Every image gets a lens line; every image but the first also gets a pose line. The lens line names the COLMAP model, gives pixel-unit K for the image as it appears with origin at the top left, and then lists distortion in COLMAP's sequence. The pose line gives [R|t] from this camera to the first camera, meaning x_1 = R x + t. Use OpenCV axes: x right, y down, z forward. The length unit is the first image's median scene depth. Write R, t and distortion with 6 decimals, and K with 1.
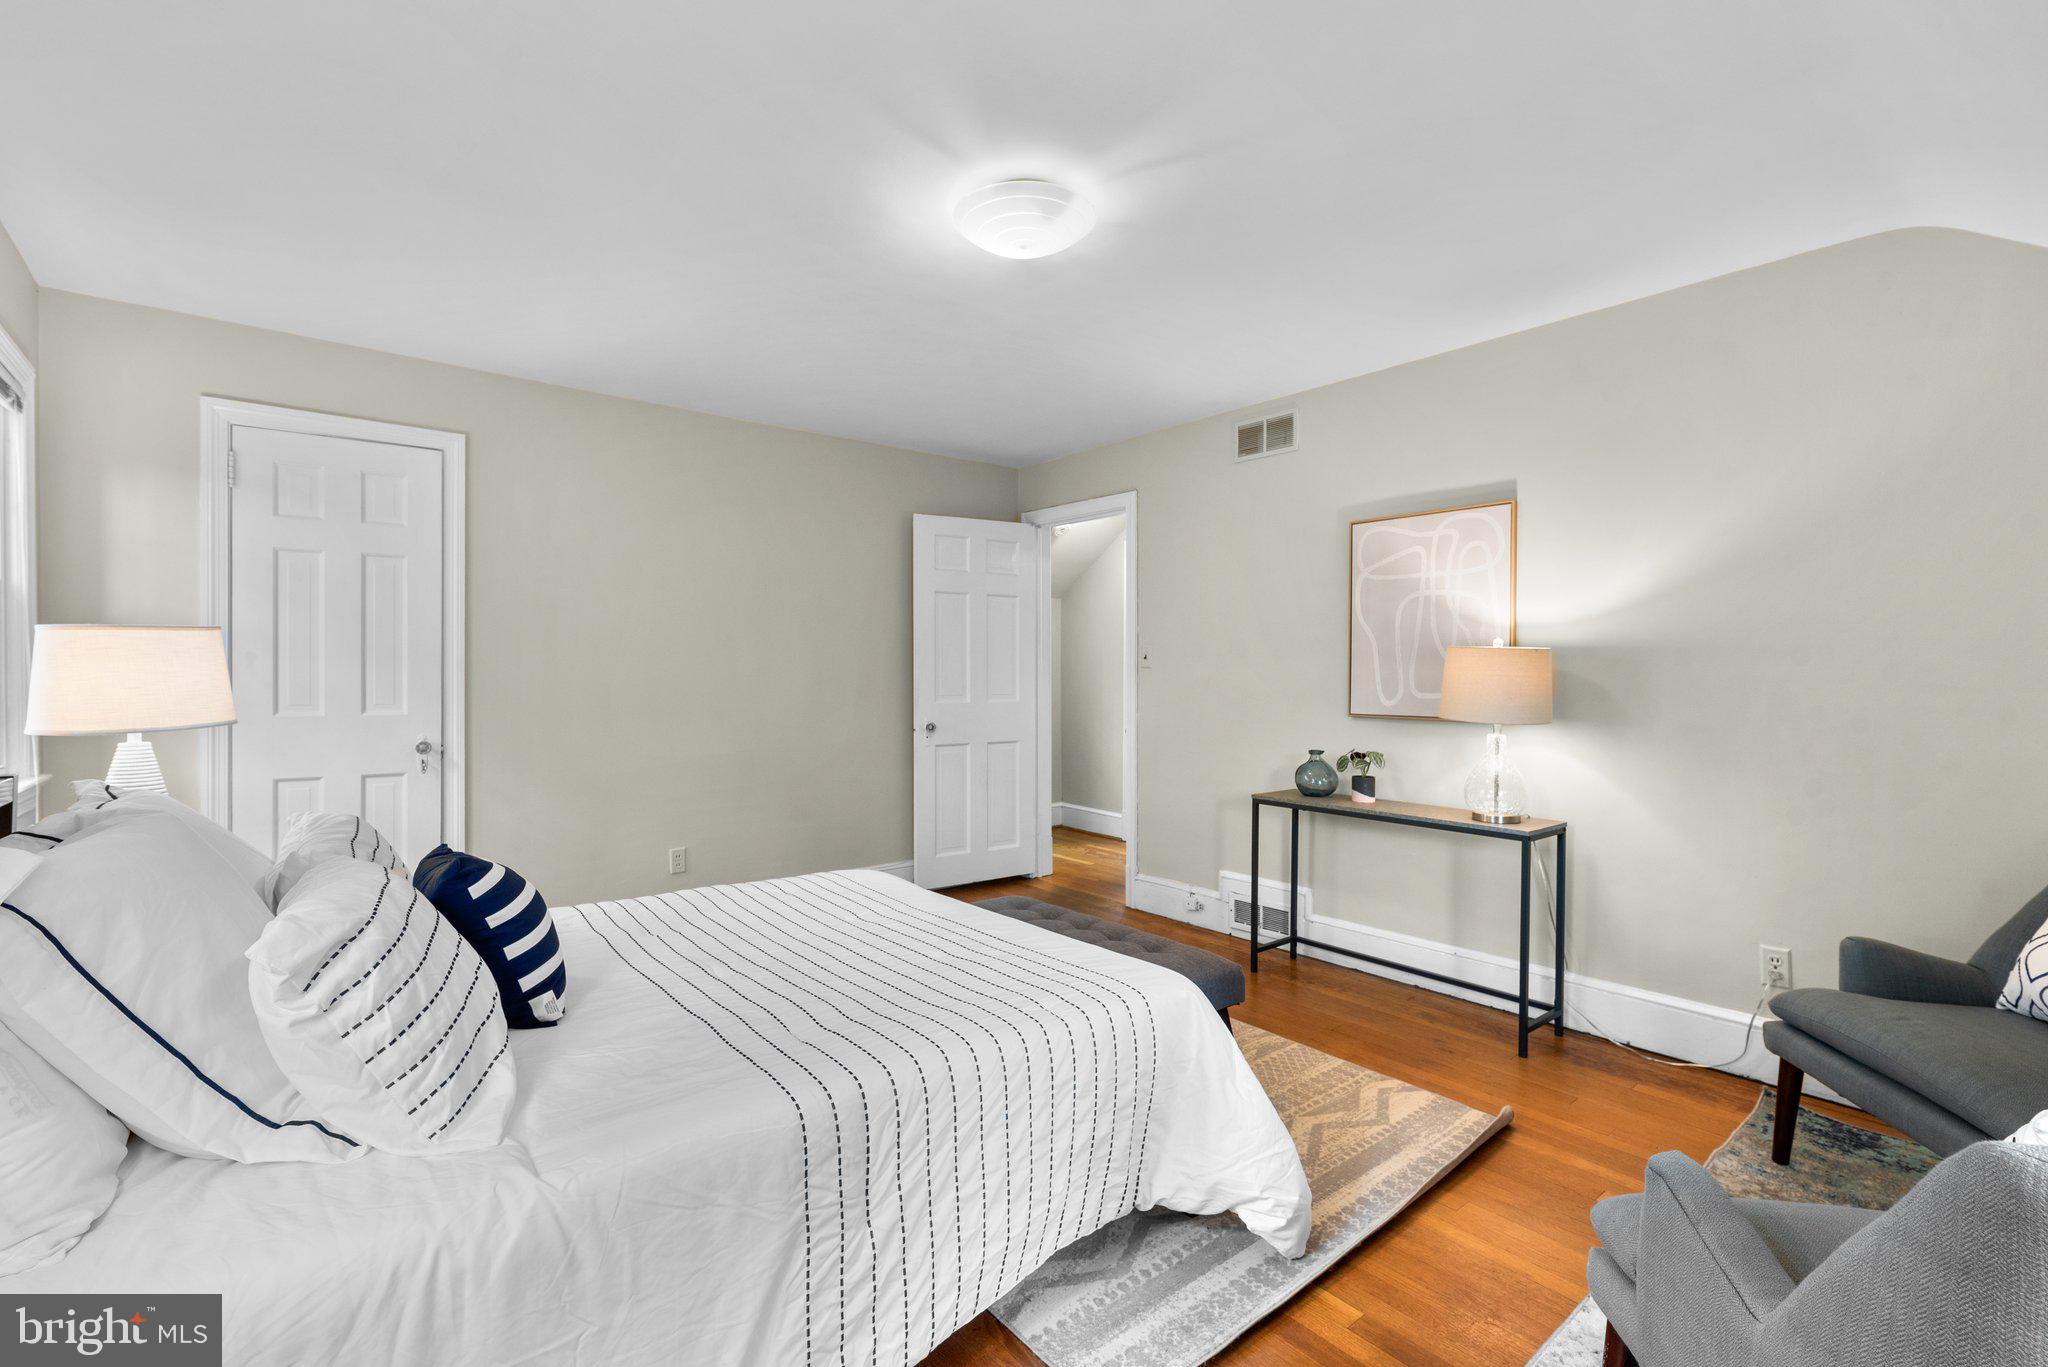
lens RADIAL K [[921.8, 0, 1035.9], [0, 921.8, 673.0], [0, 0, 1]] dist [0.000528, -0.000150]
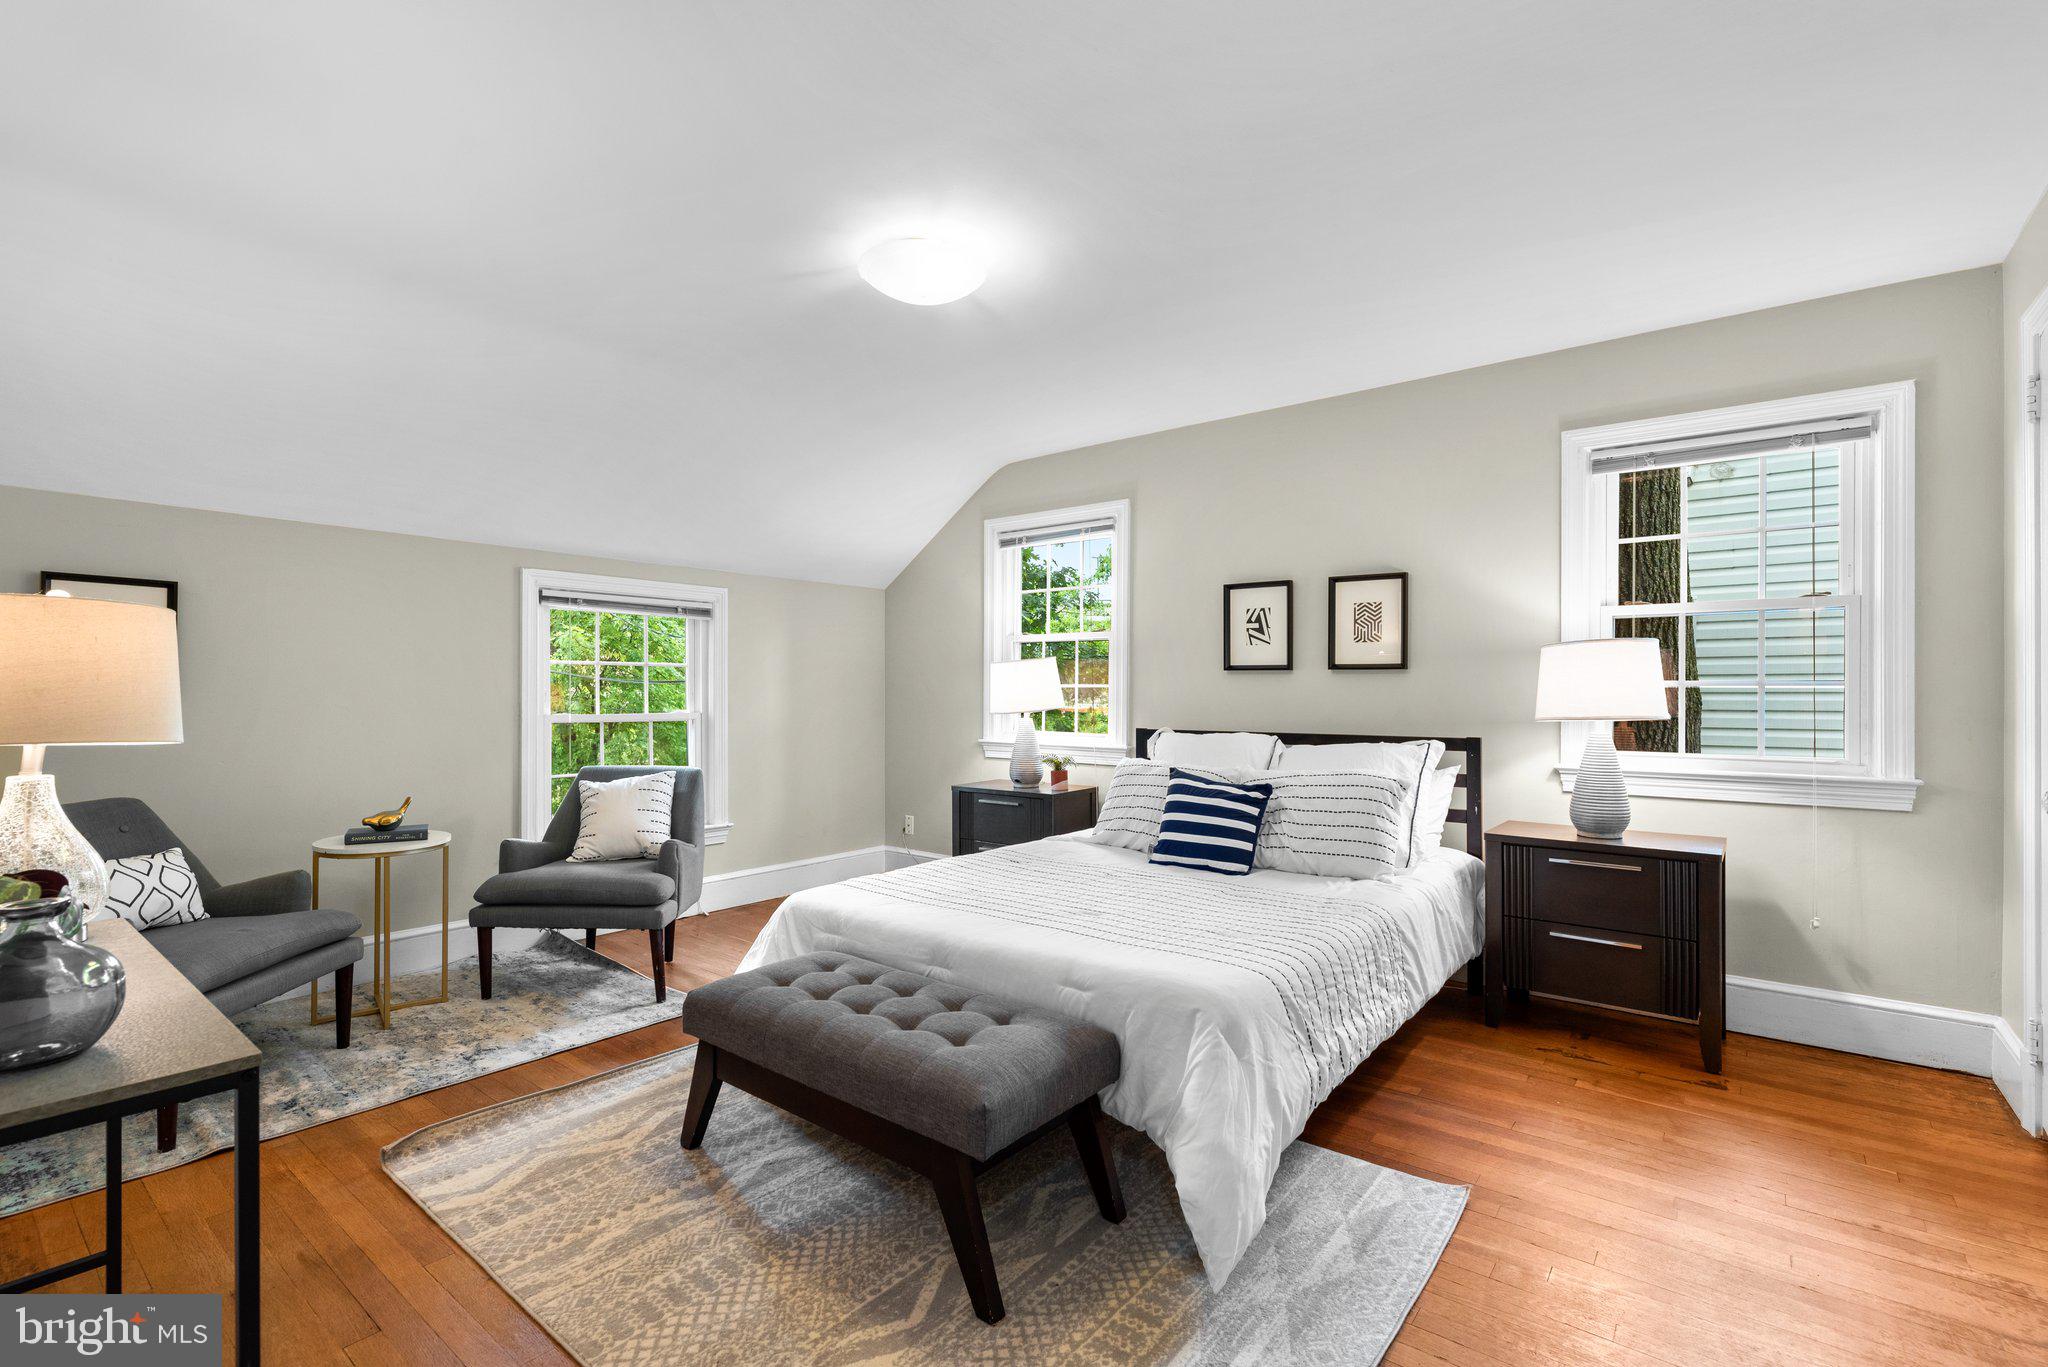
lens RADIAL K [[921.8, 0, 1030.3], [0, 921.8, 692.7], [0, 0, 1]] dist [0.000528, -0.000150]
pose [[-0.979056, -0.003259, -0.203565, 0.057054], [-0.003602, 0.999993, 0.001311, 0.016442], [0.203559, 0.002017, -0.979061, 1.413256]]
